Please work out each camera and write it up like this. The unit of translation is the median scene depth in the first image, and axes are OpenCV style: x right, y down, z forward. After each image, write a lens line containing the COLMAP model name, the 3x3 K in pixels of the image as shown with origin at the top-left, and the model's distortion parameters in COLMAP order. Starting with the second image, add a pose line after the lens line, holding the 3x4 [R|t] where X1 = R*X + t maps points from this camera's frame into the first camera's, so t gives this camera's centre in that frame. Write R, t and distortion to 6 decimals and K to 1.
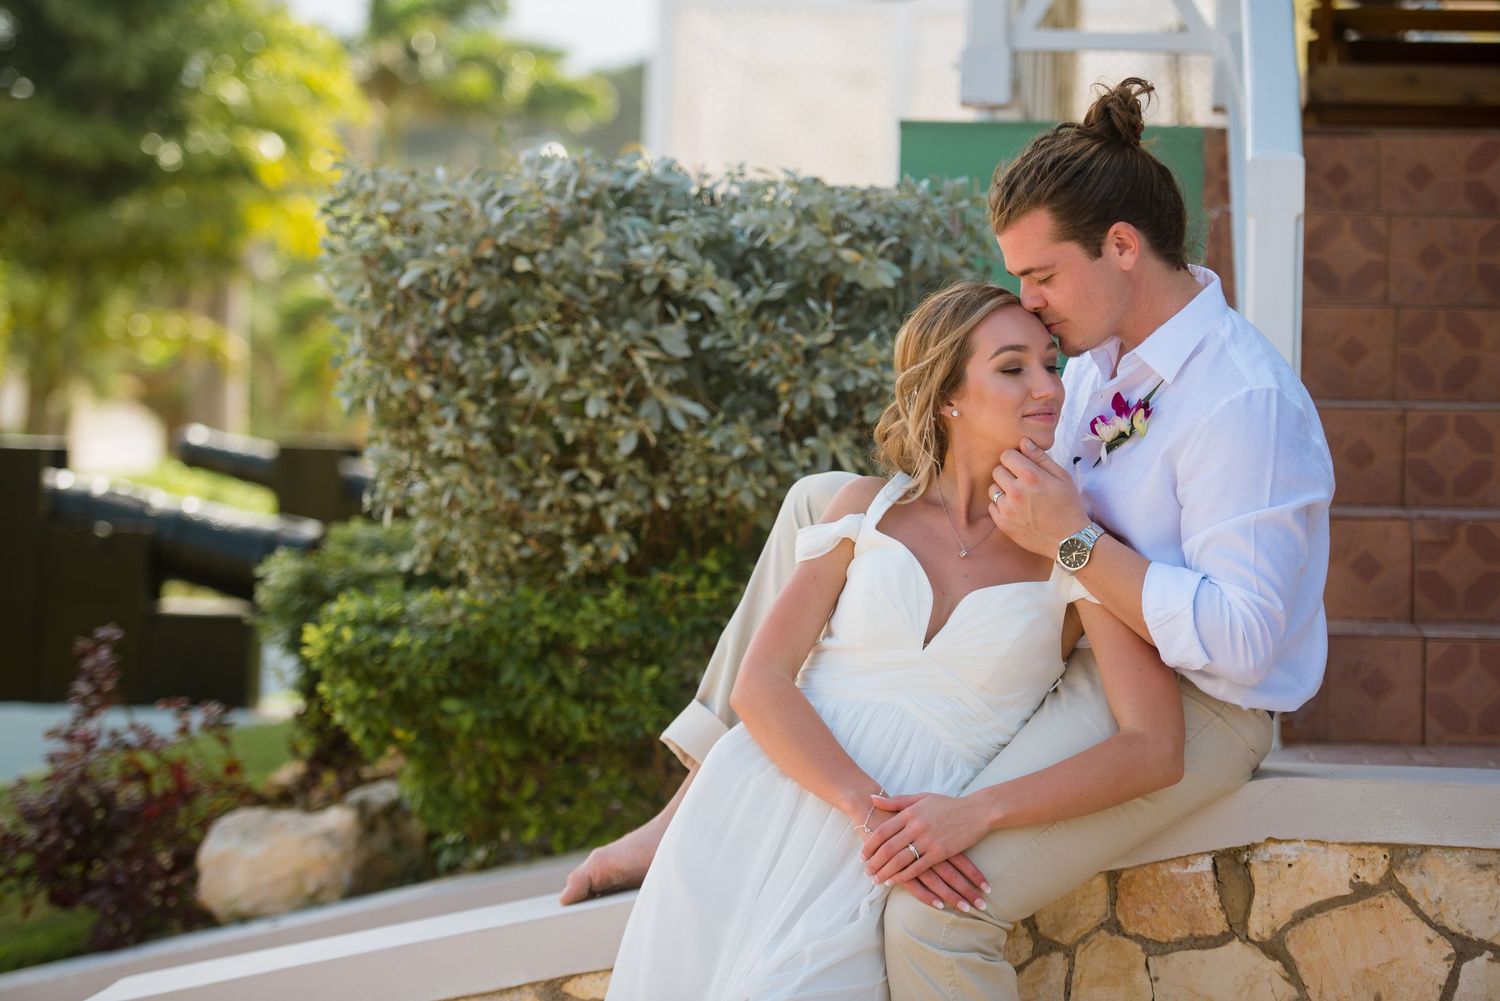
lens RADIAL K [[4607.9, 0, 756.3], [0, 4607.9, 494.3], [0, 0, 1]] dist [0.184856, 0.000000]
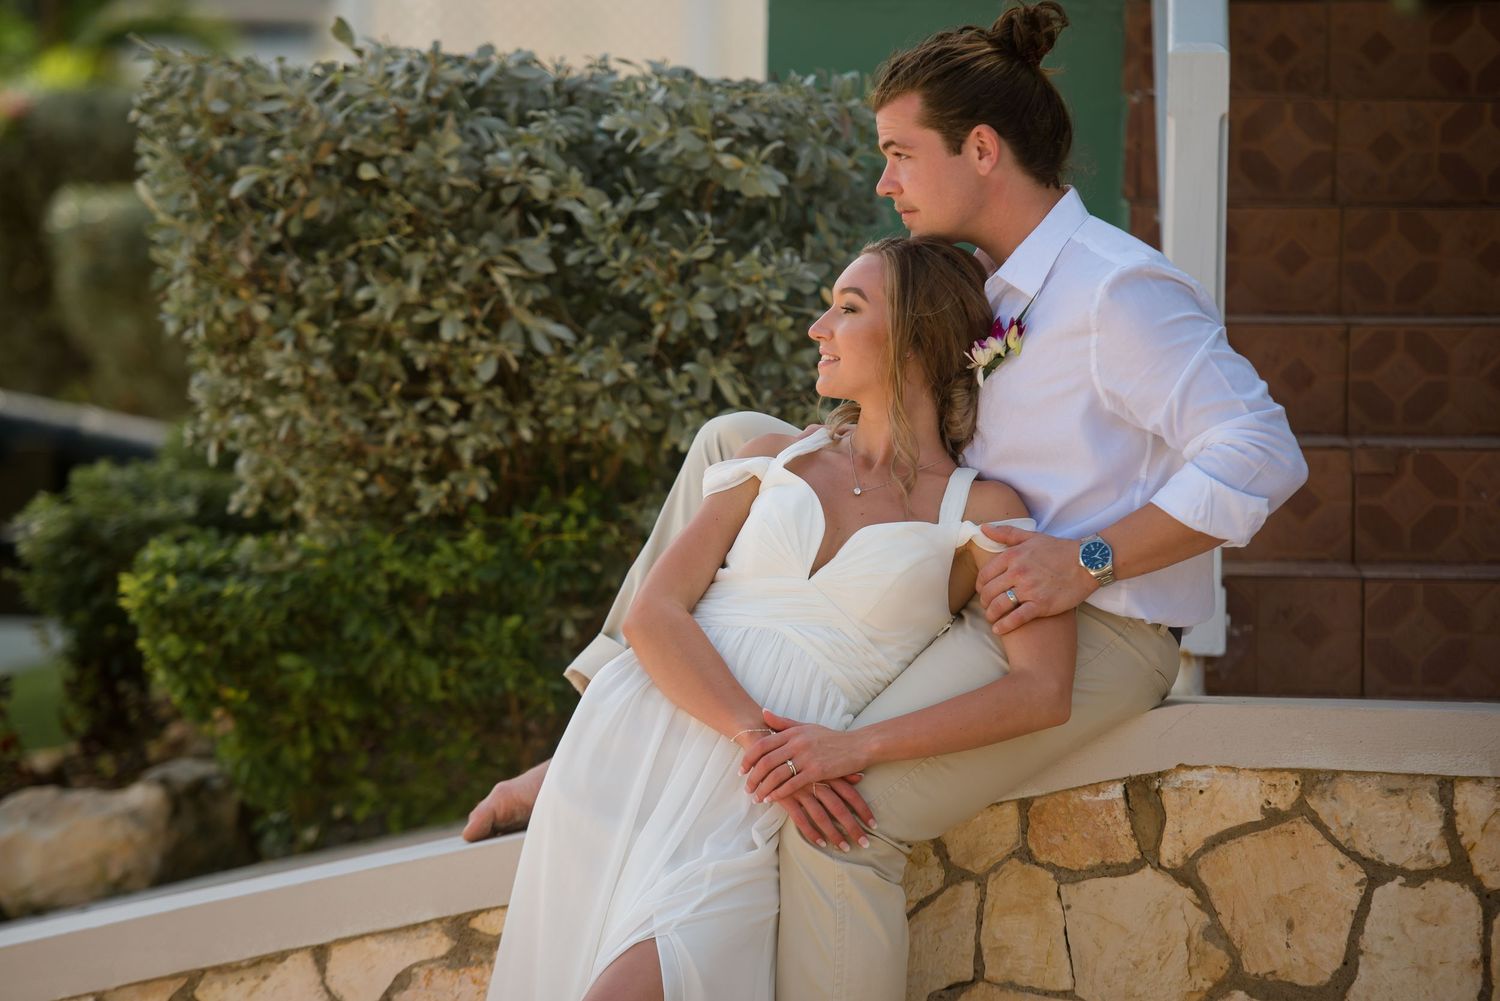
lens RADIAL K [[7163.3, 0, 745.2], [0, 7163.3, 506.1], [0, 0, 1]] dist [1.084258, 0.000000]
pose [[0.999176, -0.005667, 0.040182, -0.033775], [0.005251, 0.999932, 0.010461, 0.001271], [-0.040238, -0.010241, 0.999138, -0.411273]]
